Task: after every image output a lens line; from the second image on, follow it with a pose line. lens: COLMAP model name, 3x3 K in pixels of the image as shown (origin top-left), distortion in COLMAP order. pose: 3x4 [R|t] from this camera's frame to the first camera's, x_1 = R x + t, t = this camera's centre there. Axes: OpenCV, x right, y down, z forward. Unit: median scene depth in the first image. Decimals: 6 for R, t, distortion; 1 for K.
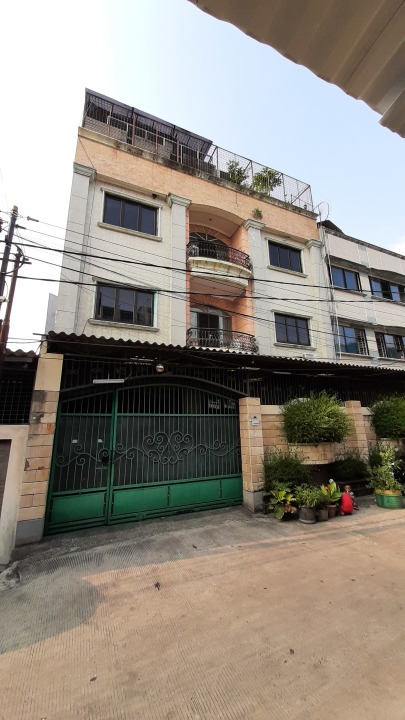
lens RADIAL K [[281.7, 0, 202.1], [0, 281.7, 356.0], [0, 0, 1]] dist [-0.002656, -0.002486]
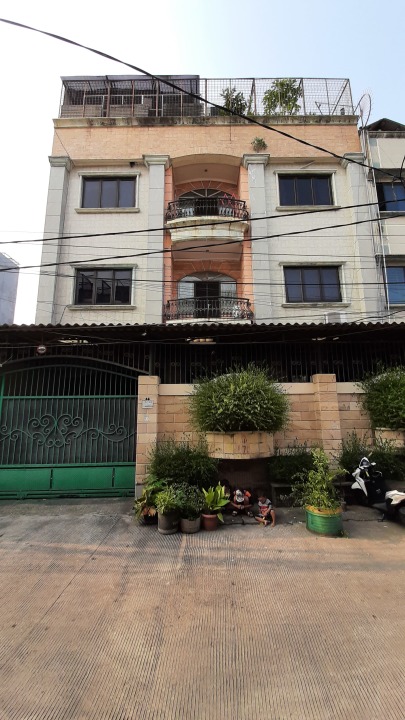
lens RADIAL K [[281.7, 0, 202.0], [0, 281.7, 355.8], [0, 0, 1]] dist [-0.002656, -0.002486]
pose [[0.917122, -0.061598, -0.393819, 0.702142], [0.094502, 0.993421, 0.064692, 0.051948], [0.387243, -0.096547, 0.916909, 0.314330]]
